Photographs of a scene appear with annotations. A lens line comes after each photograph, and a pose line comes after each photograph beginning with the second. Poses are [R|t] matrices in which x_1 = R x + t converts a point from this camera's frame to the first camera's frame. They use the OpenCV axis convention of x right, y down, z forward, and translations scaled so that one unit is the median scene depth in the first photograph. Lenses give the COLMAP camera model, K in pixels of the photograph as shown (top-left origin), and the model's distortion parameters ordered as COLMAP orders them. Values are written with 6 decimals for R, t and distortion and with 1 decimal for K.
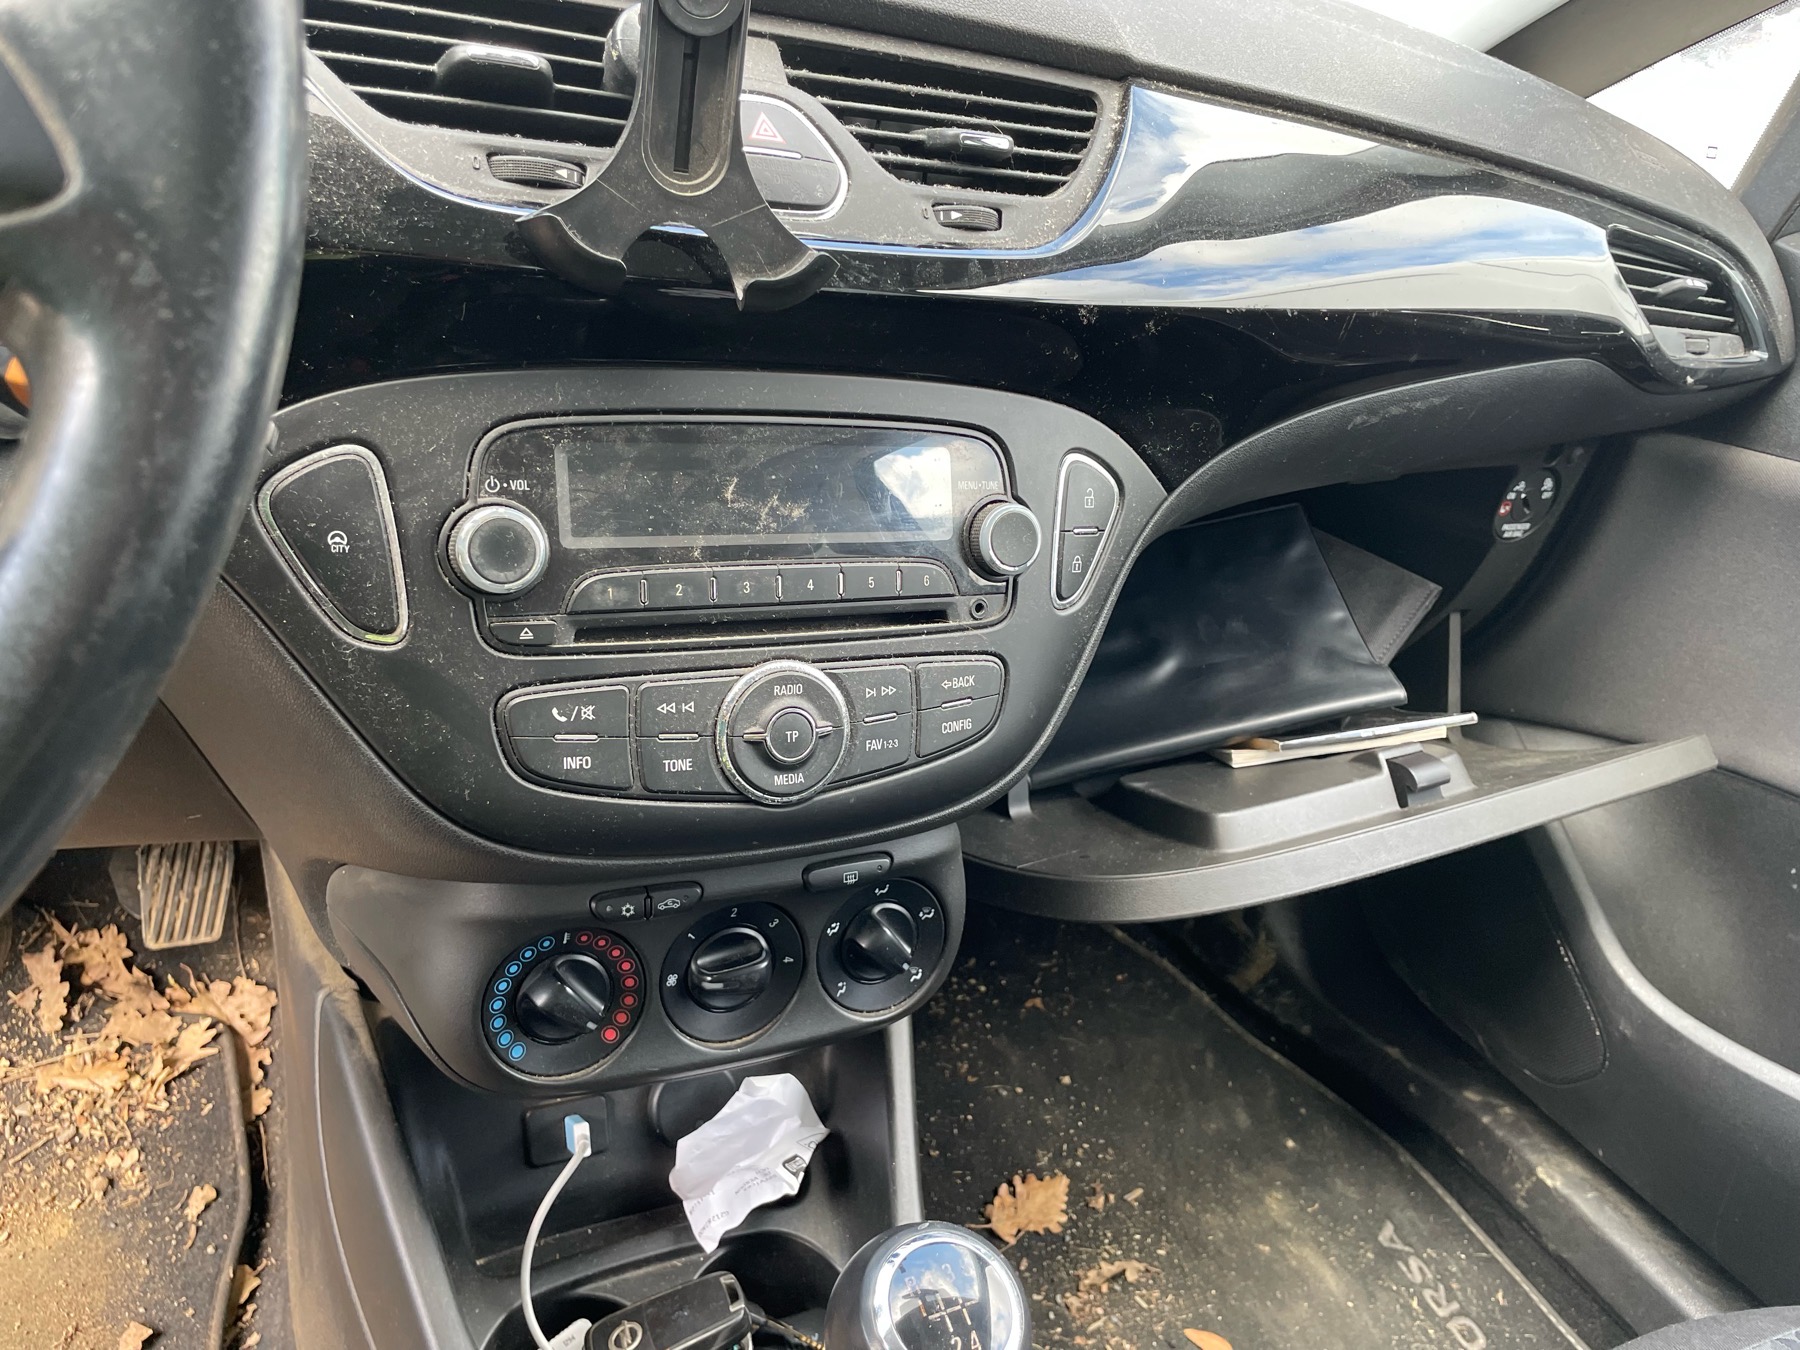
lens RADIAL K [[1382.5, 0, 884.7], [0, 1382.5, 673.1], [0, 0, 1]] dist [0.085528, -0.120895]
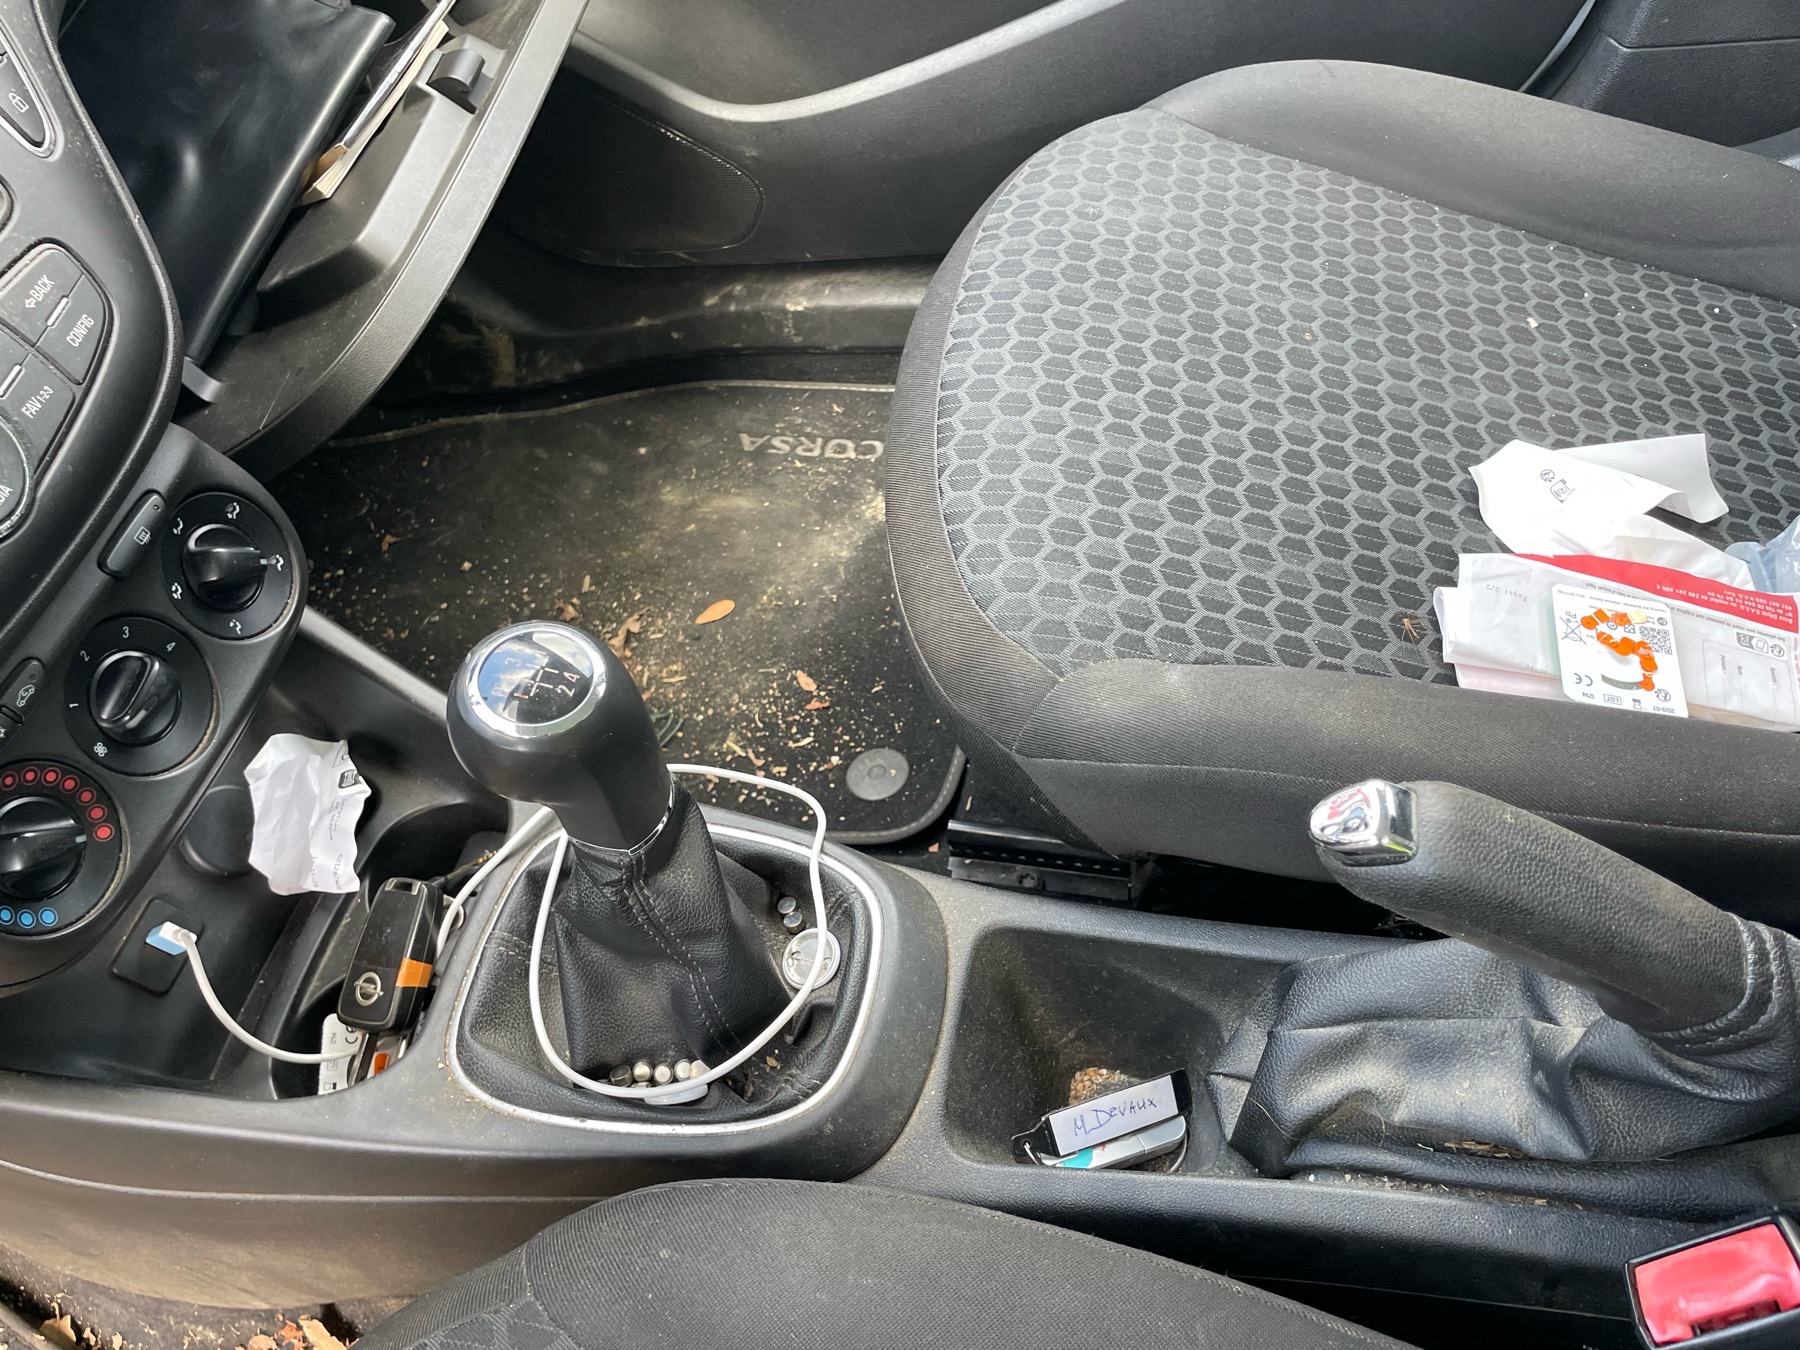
lens RADIAL K [[1382.5, 0, 884.7], [0, 1382.5, 673.1], [0, 0, 1]] dist [0.085528, -0.120895]
pose [[0.572334, -0.774198, 0.270281, -0.041597], [0.609125, 0.622049, 0.491956, 0.028749], [-0.549000, -0.116928, 0.827603, -0.041369]]
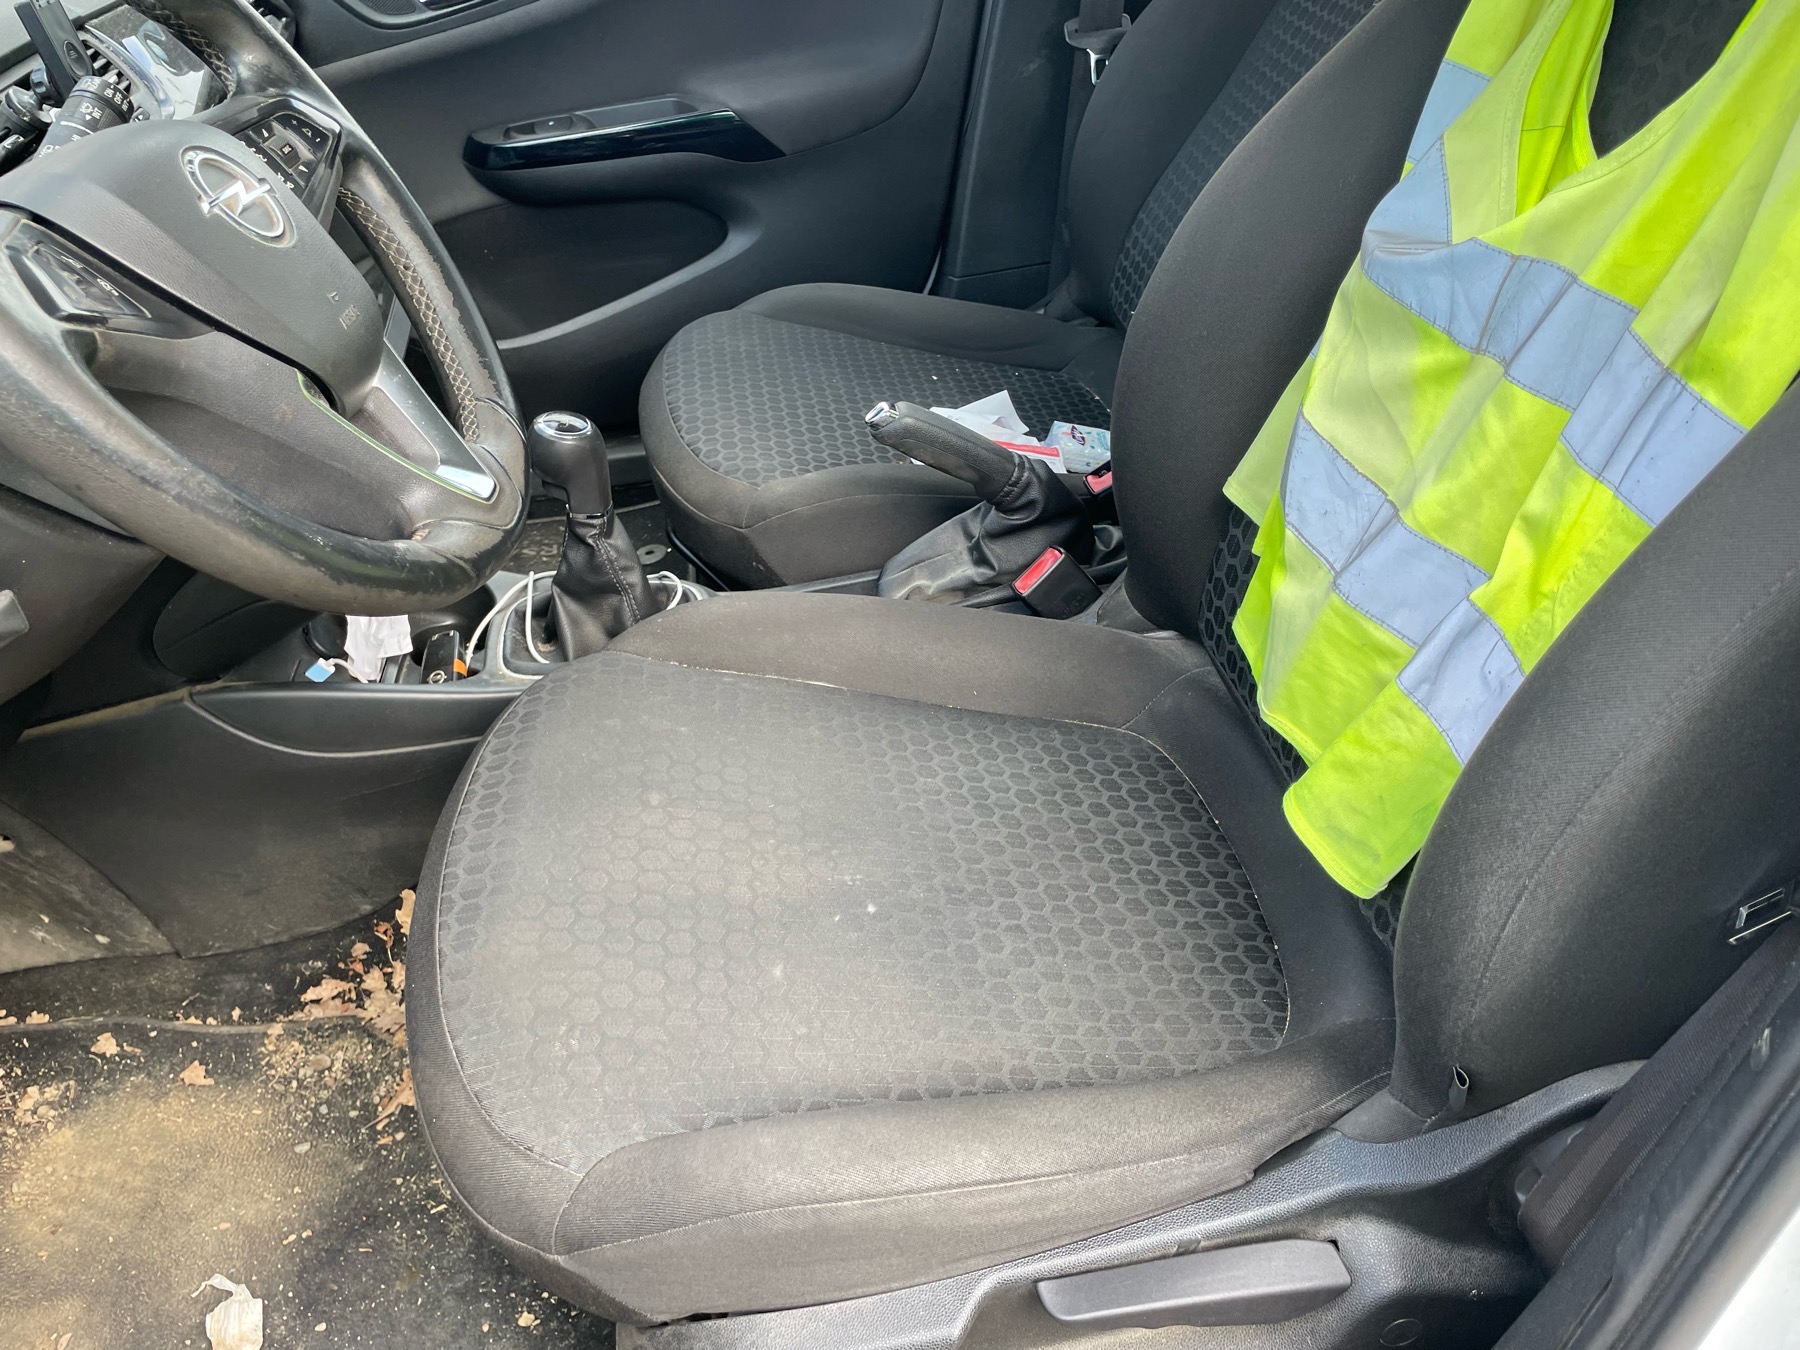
lens RADIAL K [[1375.4, 0, 888.1], [0, 1375.4, 657.4], [0, 0, 1]] dist [0.108965, -0.156015]
pose [[0.302765, -0.716993, 0.627897, -0.832737], [0.575077, 0.662805, 0.479558, -0.093694], [-0.760013, 0.215896, 0.613000, -0.503633]]
